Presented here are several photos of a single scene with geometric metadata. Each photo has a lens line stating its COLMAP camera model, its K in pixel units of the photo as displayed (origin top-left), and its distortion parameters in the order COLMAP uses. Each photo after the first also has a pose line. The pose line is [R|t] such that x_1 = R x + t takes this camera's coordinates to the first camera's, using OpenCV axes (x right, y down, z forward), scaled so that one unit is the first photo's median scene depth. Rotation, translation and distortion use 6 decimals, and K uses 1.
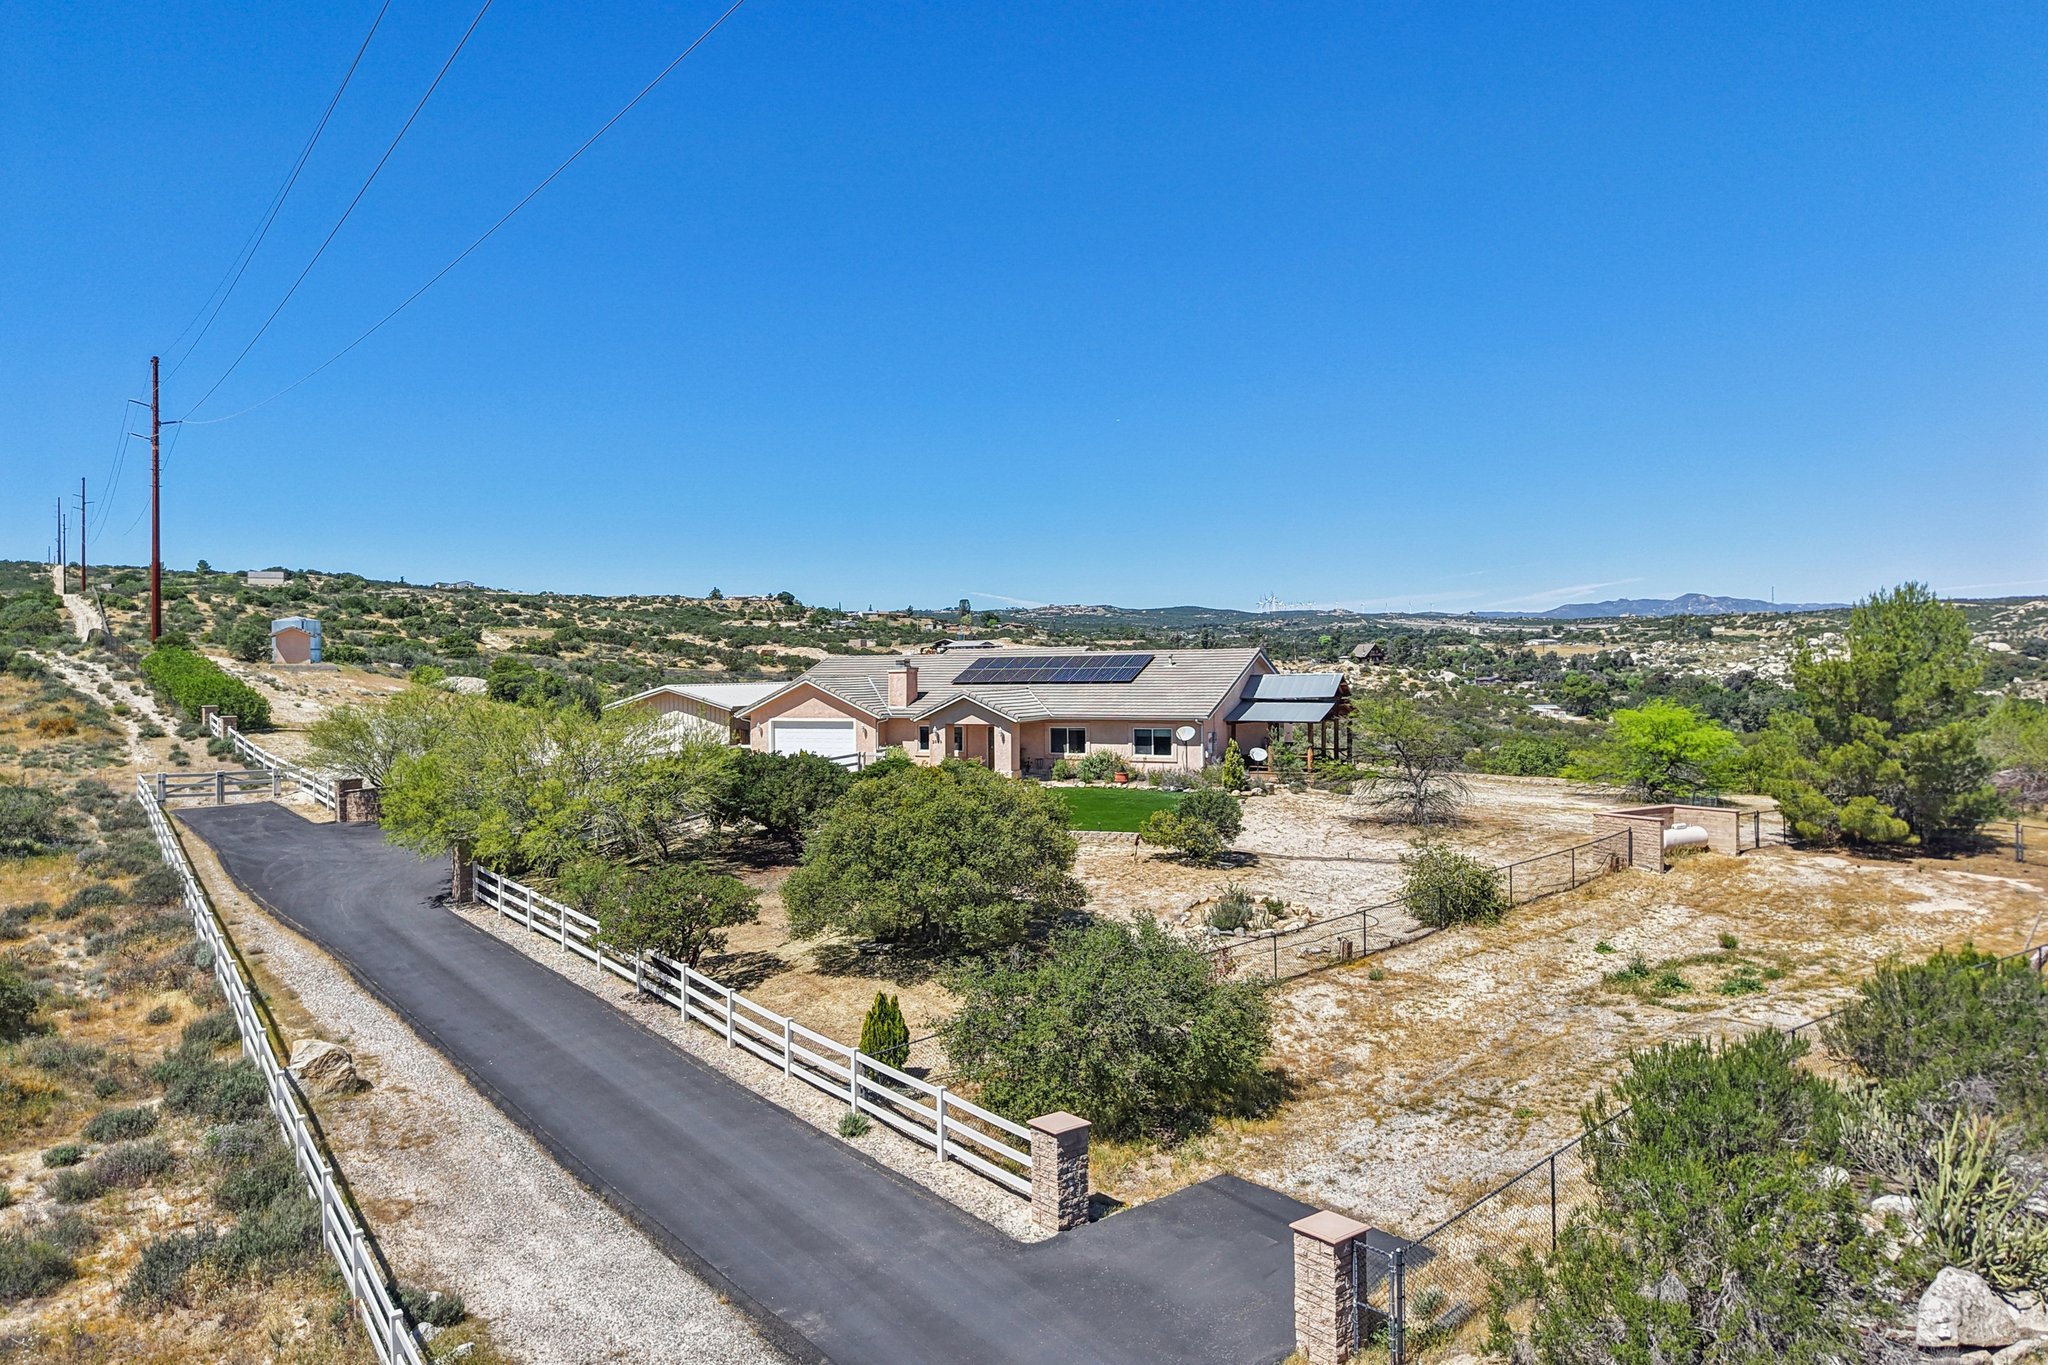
lens RADIAL K [[1396.3, 0, 1024.0], [0, 1396.3, 682.5], [0, 0, 1]] dist [0.040229, -0.025396]
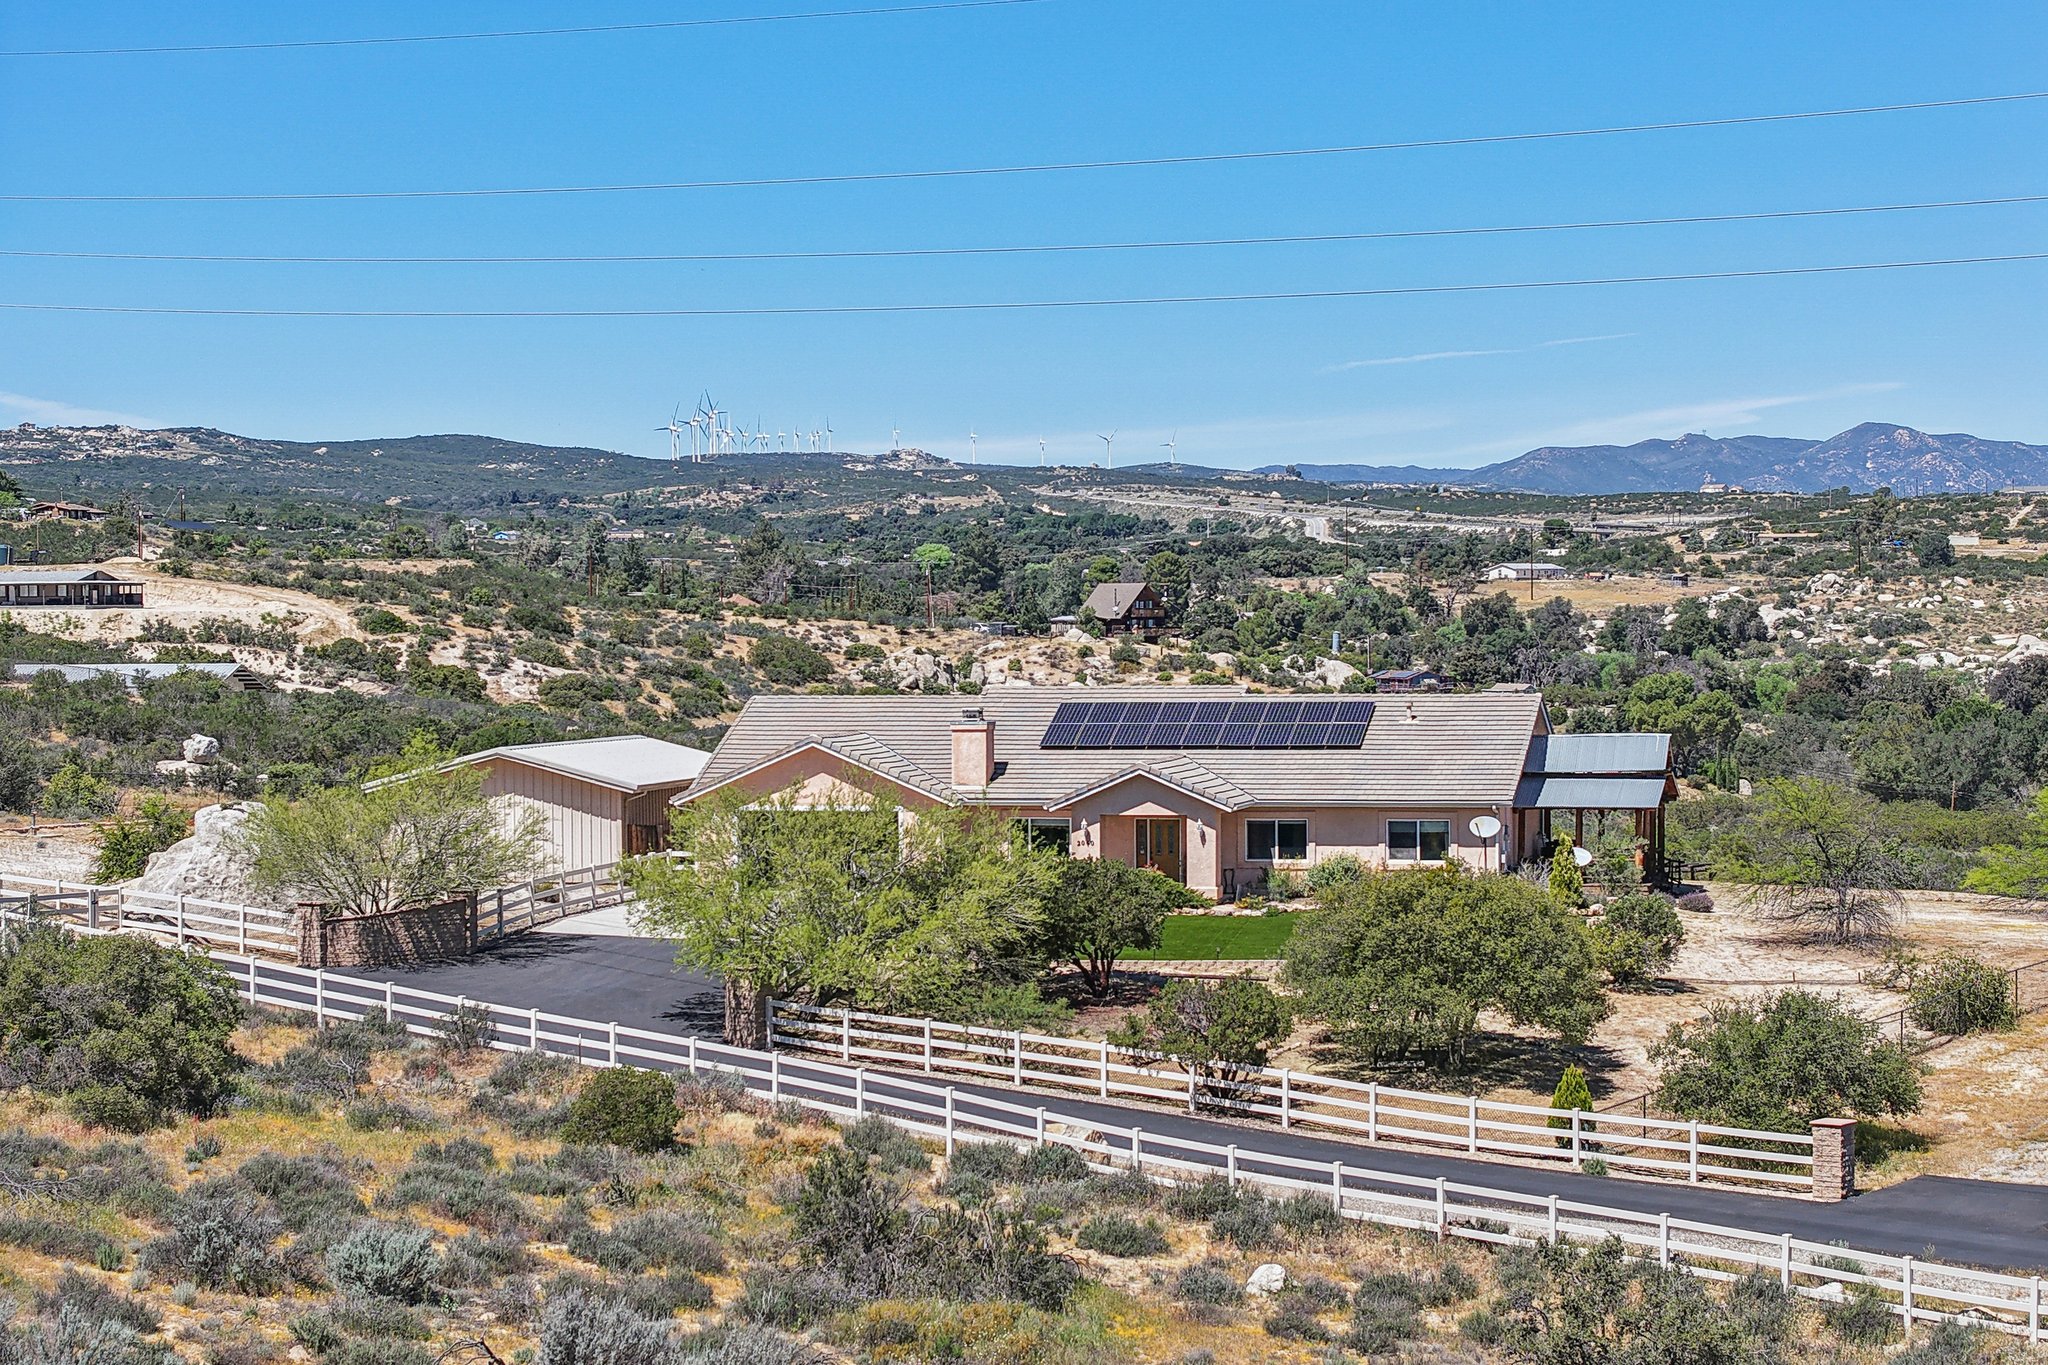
lens RADIAL K [[4322.3, 0, 1024.0], [0, 4322.3, 682.5], [0, 0, 1]] dist [-0.388216, 2.402171]
pose [[0.970438, 0.002263, 0.241339, -0.560156], [-0.002581, 0.999996, 0.001002, -0.032526], [-0.241335, -0.001595, 0.970440, -0.898529]]
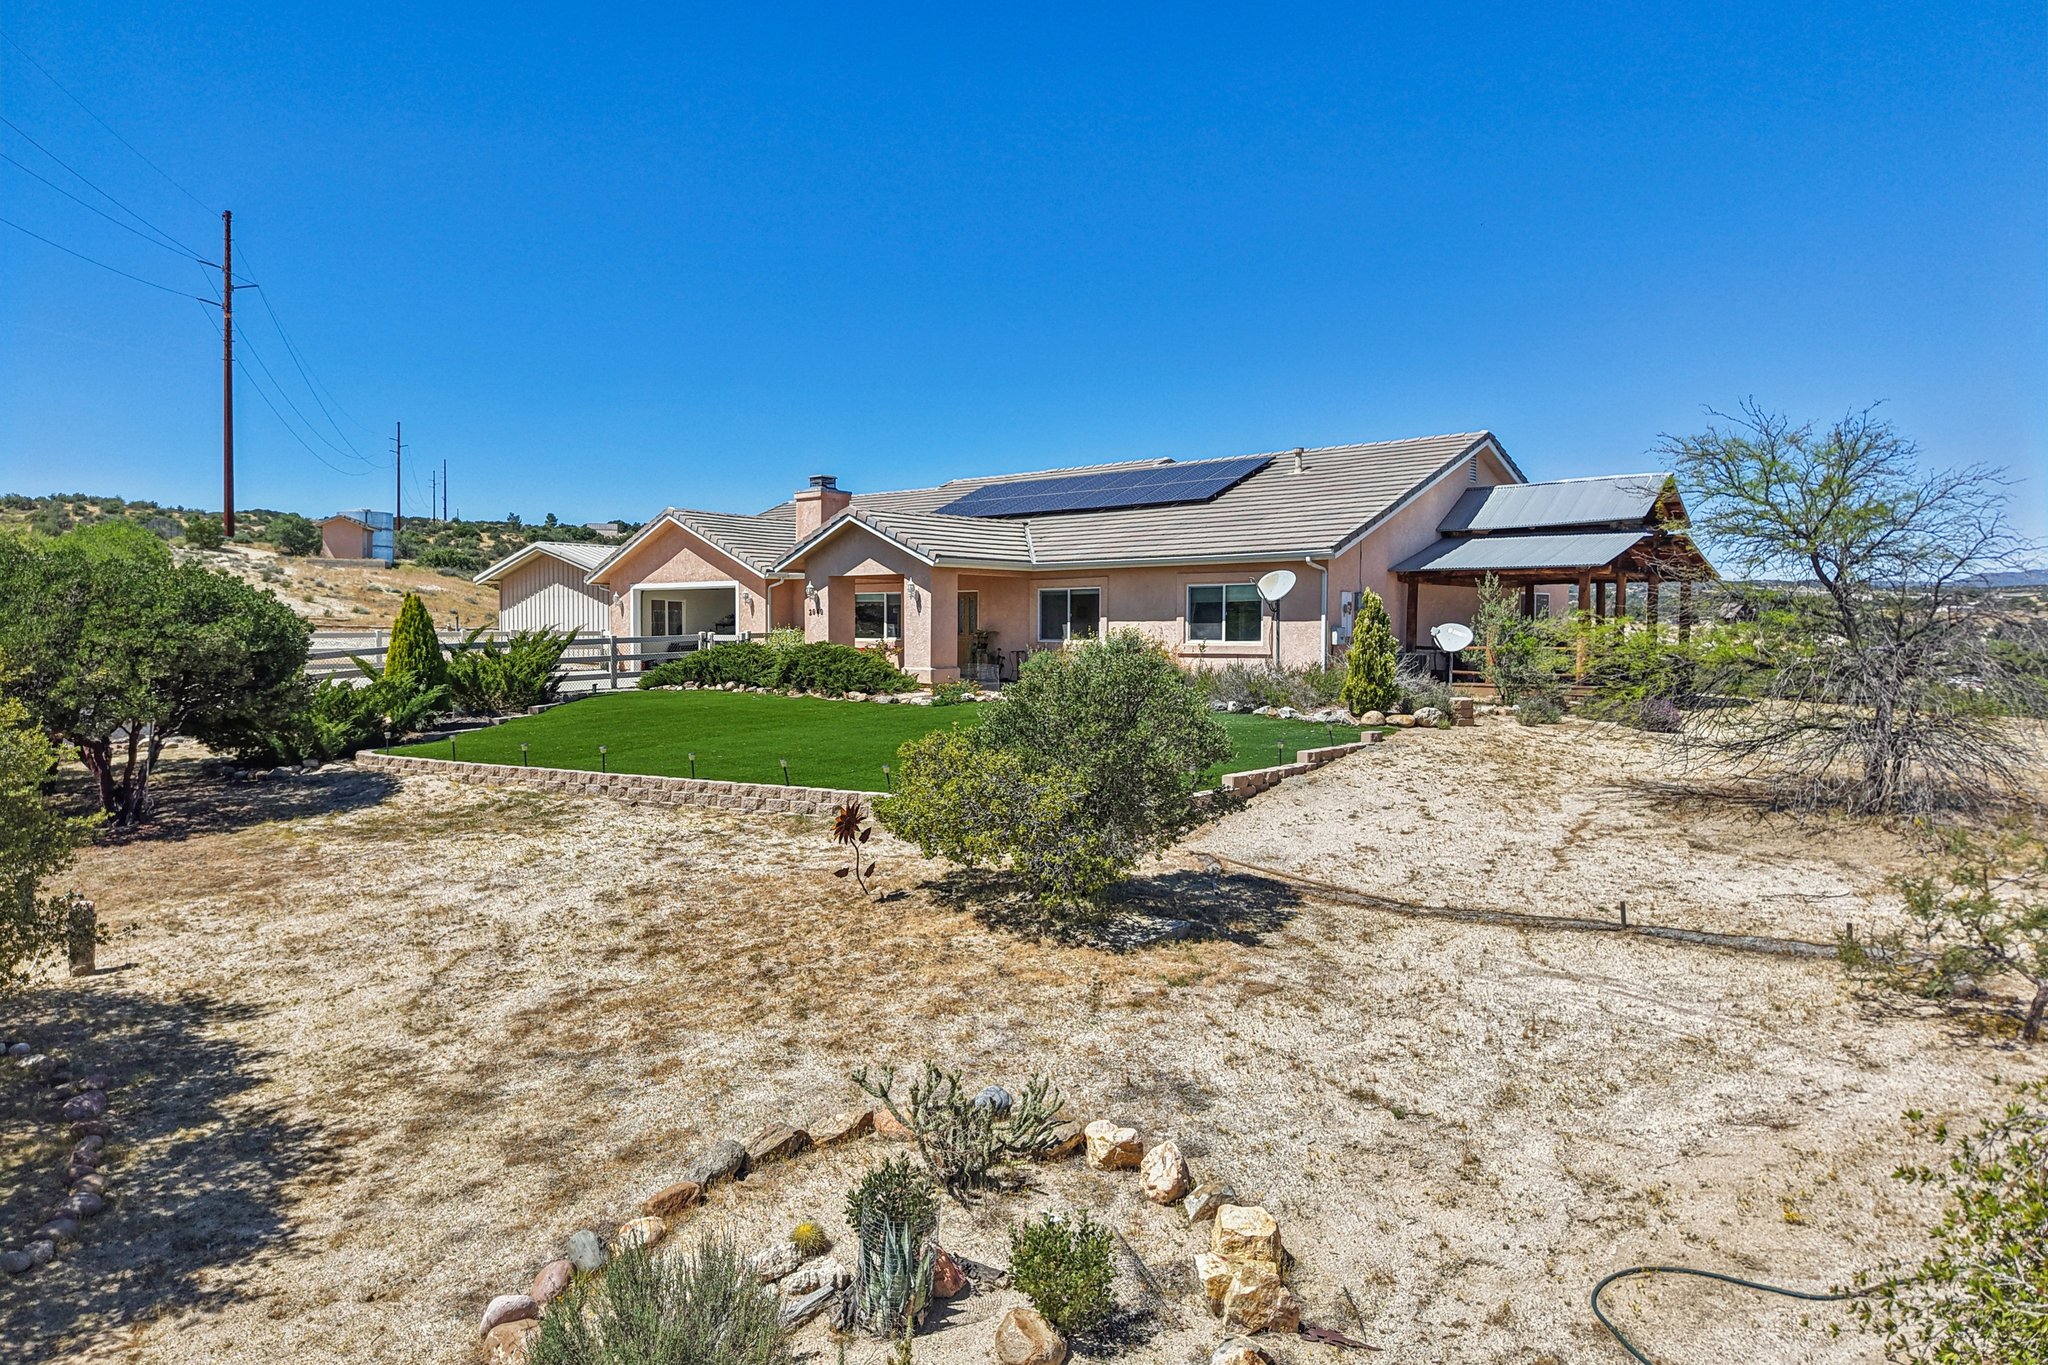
lens RADIAL K [[1396.3, 0, 1024.0], [0, 1396.3, 682.5], [0, 0, 1]] dist [0.040229, -0.025396]
pose [[0.974348, 0.023592, -0.223805, 0.127819], [-0.017593, 0.999431, 0.028762, 0.051773], [0.224356, -0.024087, 0.974210, 0.507739]]
